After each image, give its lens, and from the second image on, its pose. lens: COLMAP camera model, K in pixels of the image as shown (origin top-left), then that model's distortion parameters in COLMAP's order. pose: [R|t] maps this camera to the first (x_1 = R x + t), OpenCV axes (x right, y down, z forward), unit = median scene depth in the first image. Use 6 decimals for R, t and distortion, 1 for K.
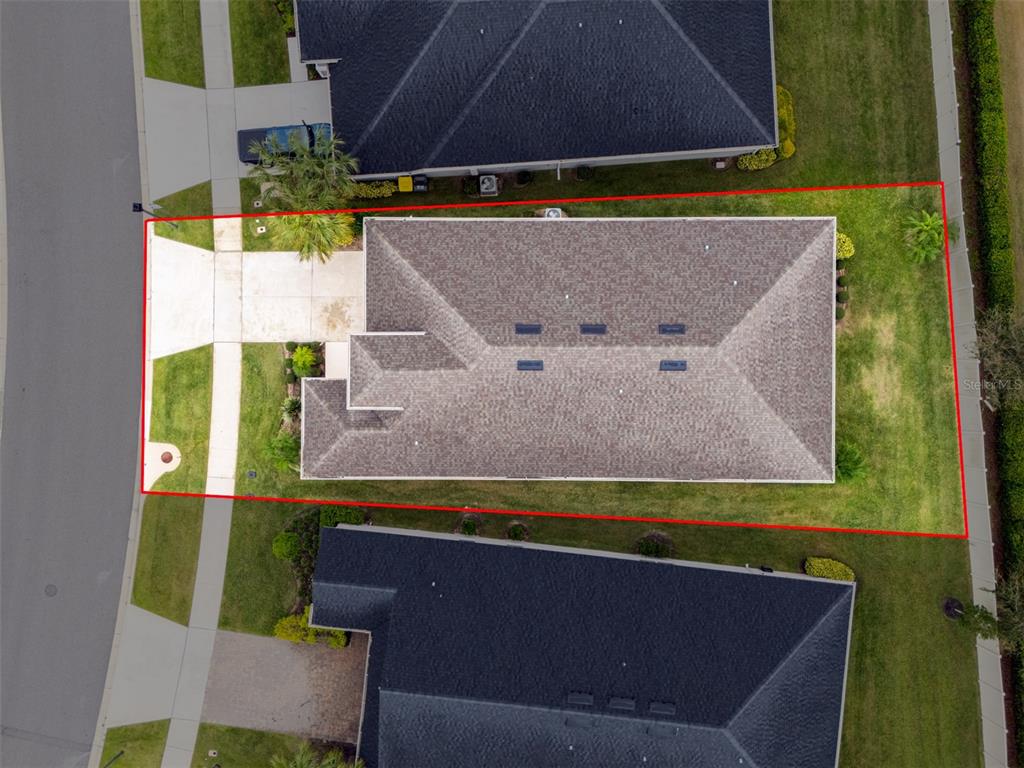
lens RADIAL K [[773.6, 0, 512.0], [0, 773.6, 384.0], [0, 0, 1]] dist [0.072291, -0.058902]
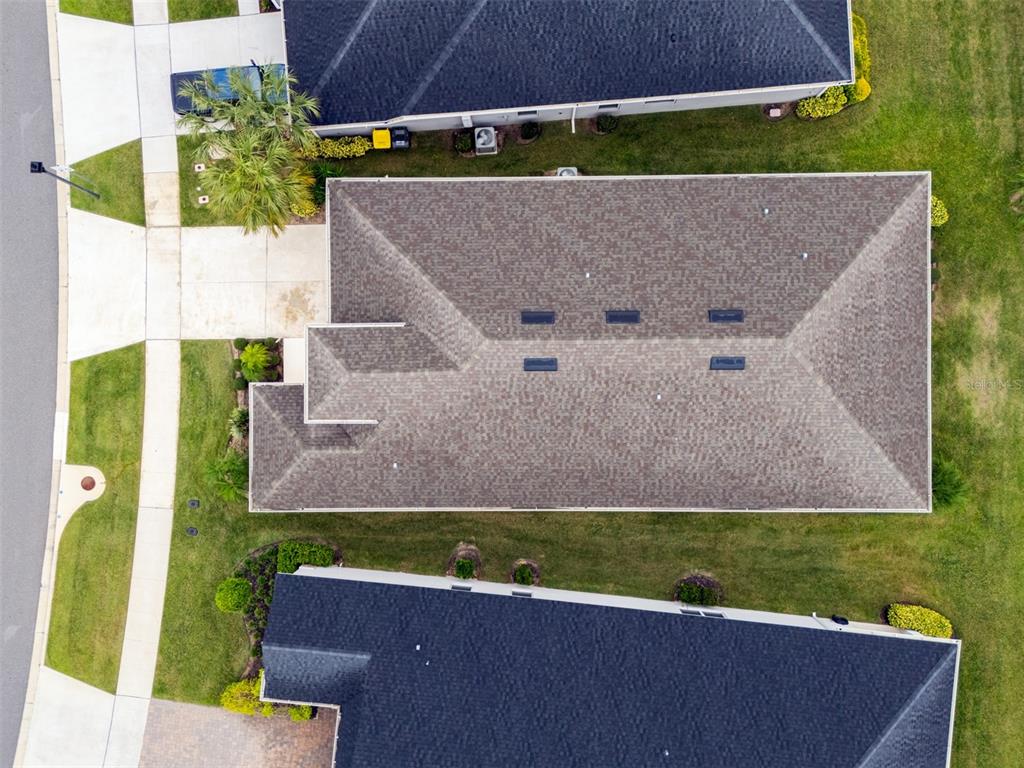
lens RADIAL K [[773.6, 0, 512.0], [0, 773.6, 384.0], [0, 0, 1]] dist [0.072291, -0.058902]
pose [[0.999964, -0.008051, -0.002837, -0.002857], [0.008043, 0.999963, -0.003048, -0.002471], [0.002861, 0.003025, 0.999991, 0.215071]]
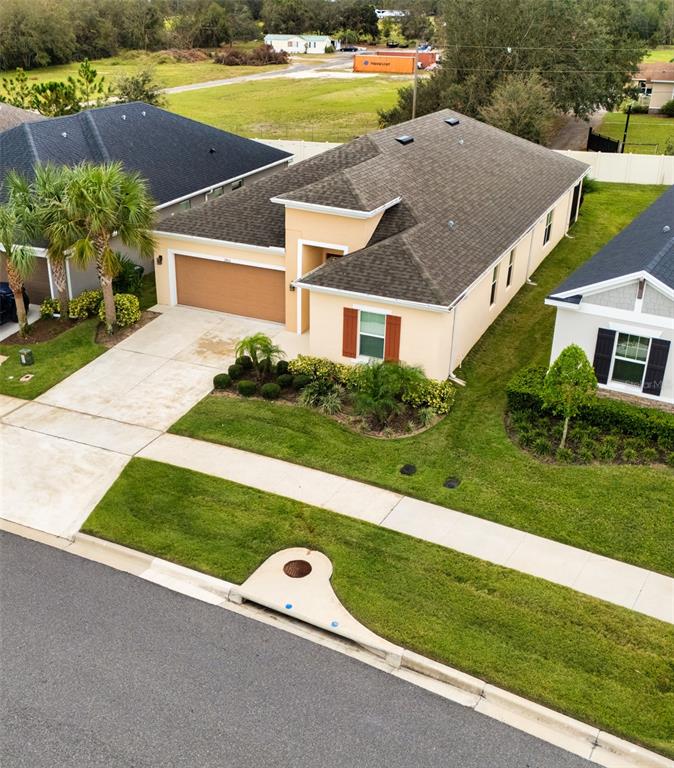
lens RADIAL K [[850.0, 0, 327.4], [0, 850.0, 355.5], [0, 0, 1]] dist [0.082586, -0.034002]
pose [[0.415026, -0.329591, 0.848012, -0.860877], [0.909787, 0.156963, -0.384253, 0.290270], [-0.006460, 0.930985, 0.365001, 0.821871]]
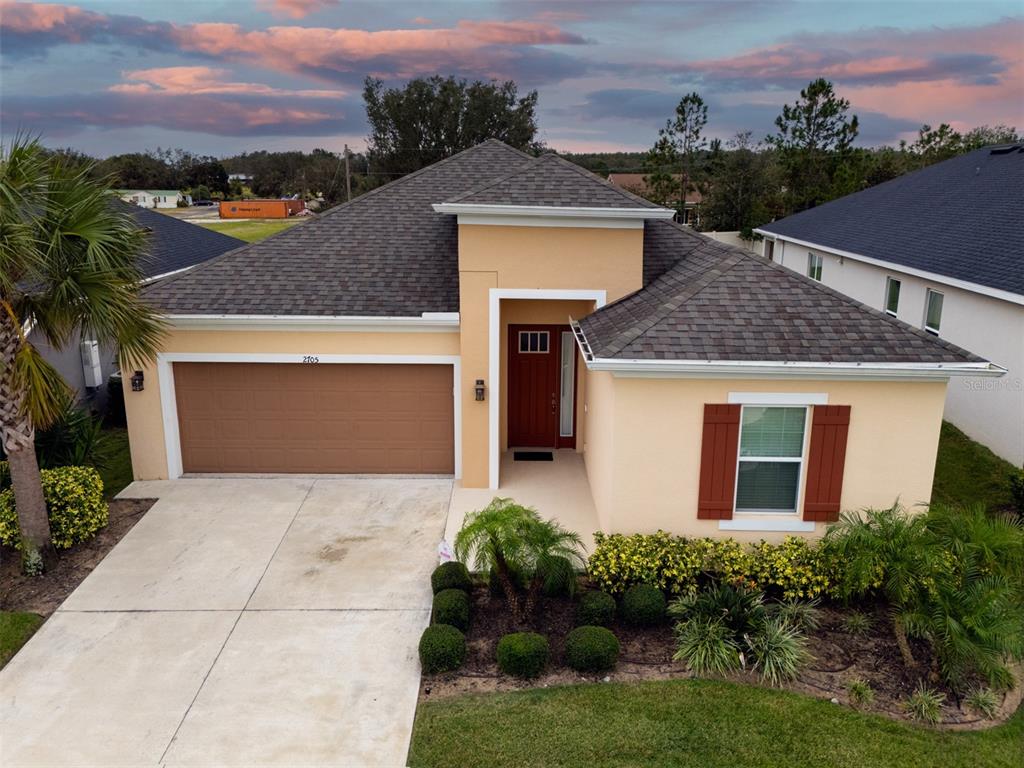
lens RADIAL K [[773.6, 0, 512.0], [0, 773.6, 384.0], [0, 0, 1]] dist [0.072291, -0.058902]
pose [[0.006105, -0.236042, 0.971724, -0.522009], [0.999869, -0.013140, -0.009473, -0.028203], [0.015004, 0.971654, 0.235931, 0.963831]]
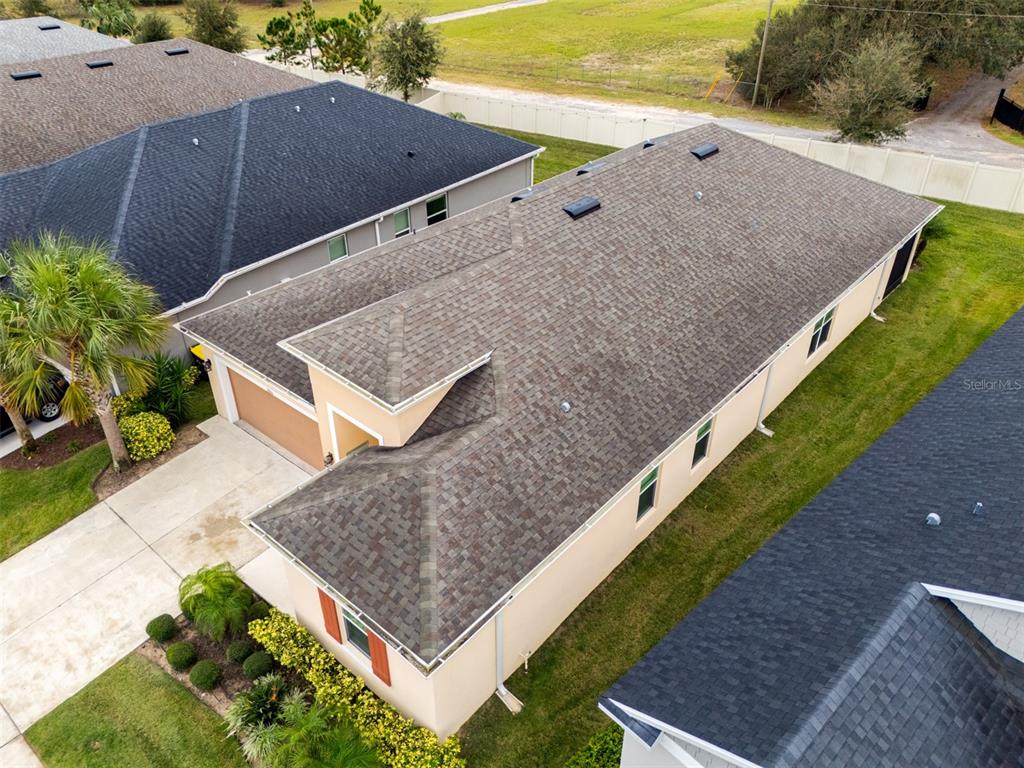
lens RADIAL K [[773.6, 0, 512.0], [0, 773.6, 384.0], [0, 0, 1]] dist [0.072291, -0.058902]
pose [[0.649988, -0.404957, 0.643059, -0.410508], [0.759940, 0.343506, -0.551811, 0.283965], [0.002565, 0.847357, 0.531018, 0.755207]]
